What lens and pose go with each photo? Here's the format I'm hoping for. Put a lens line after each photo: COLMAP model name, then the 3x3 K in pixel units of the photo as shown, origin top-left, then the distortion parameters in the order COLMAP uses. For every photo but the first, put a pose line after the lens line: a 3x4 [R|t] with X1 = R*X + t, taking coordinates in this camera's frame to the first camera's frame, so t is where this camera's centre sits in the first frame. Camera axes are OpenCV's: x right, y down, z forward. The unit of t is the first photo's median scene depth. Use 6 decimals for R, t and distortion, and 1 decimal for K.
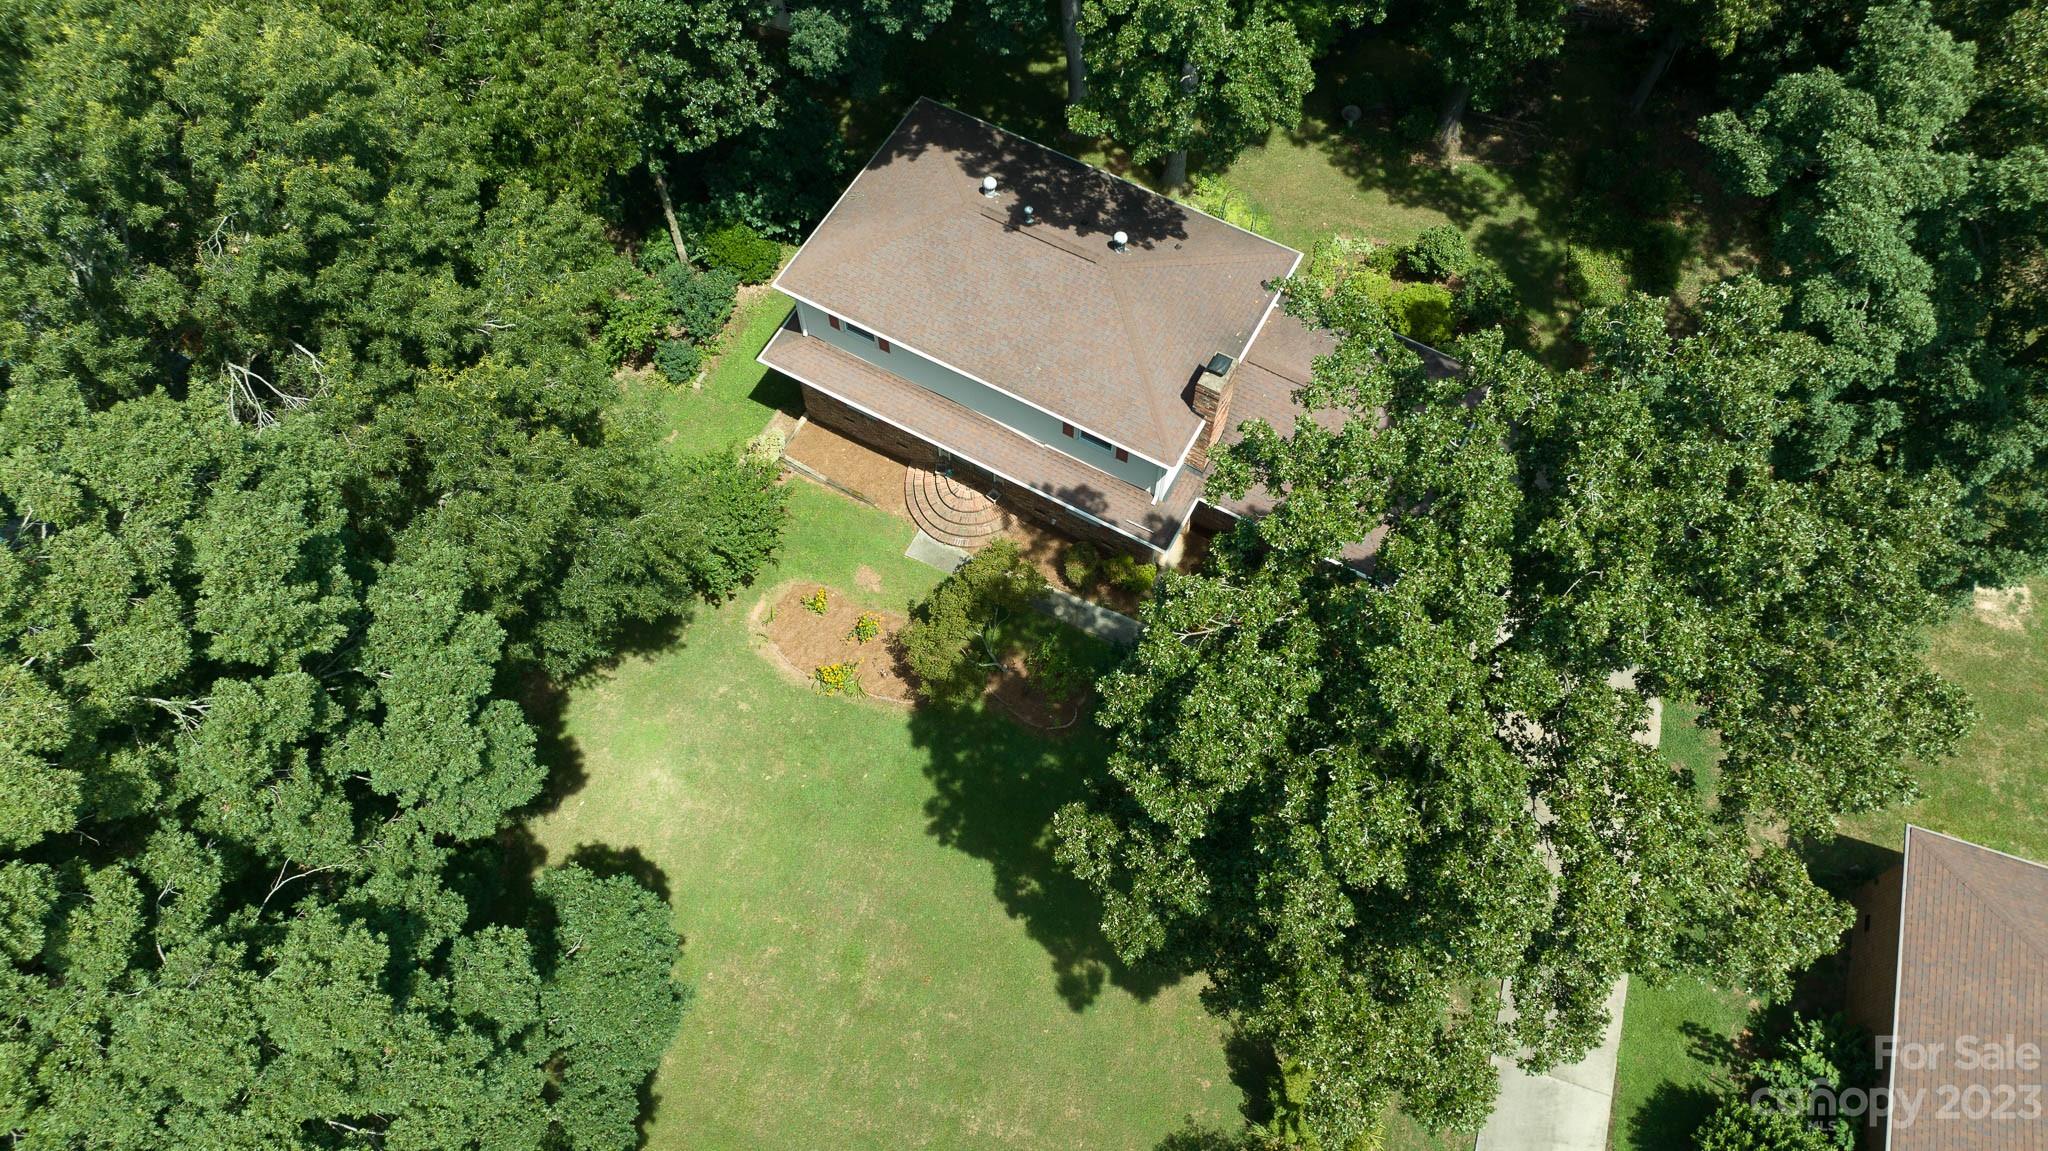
lens RADIAL K [[1442.7, 0, 1019.9], [0, 1442.7, 572.6], [0, 0, 1]] dist [-0.019457, 0.006185]
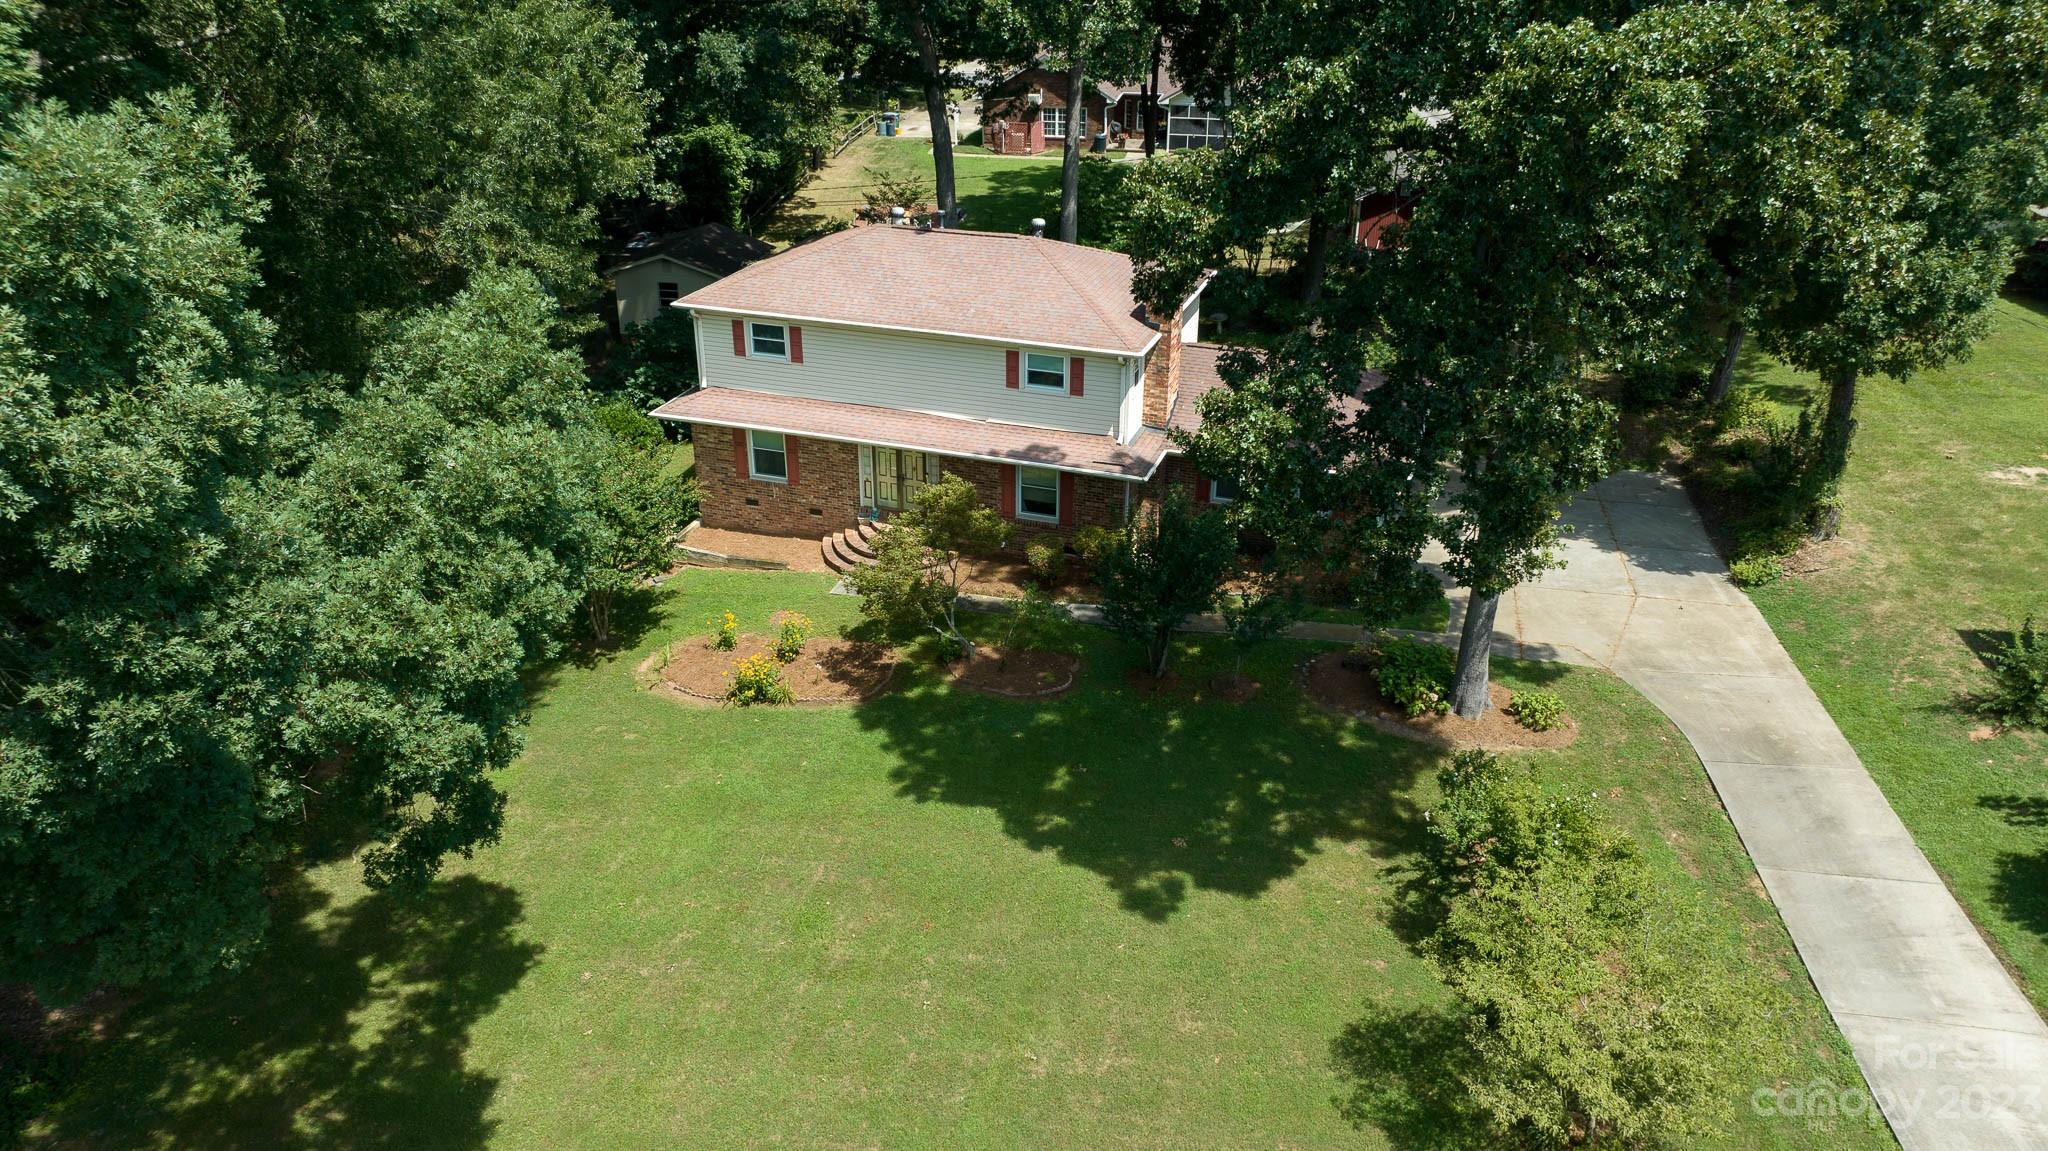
lens RADIAL K [[1442.8, 0, 1019.3], [0, 1442.8, 573.1], [0, 0, 1]] dist [-0.015031, 0.035052]
pose [[0.985356, -0.067547, 0.156562, -0.107638], [0.148188, 0.793443, -0.590329, 0.515286], [-0.084349, 0.604885, 0.791833, 0.349603]]
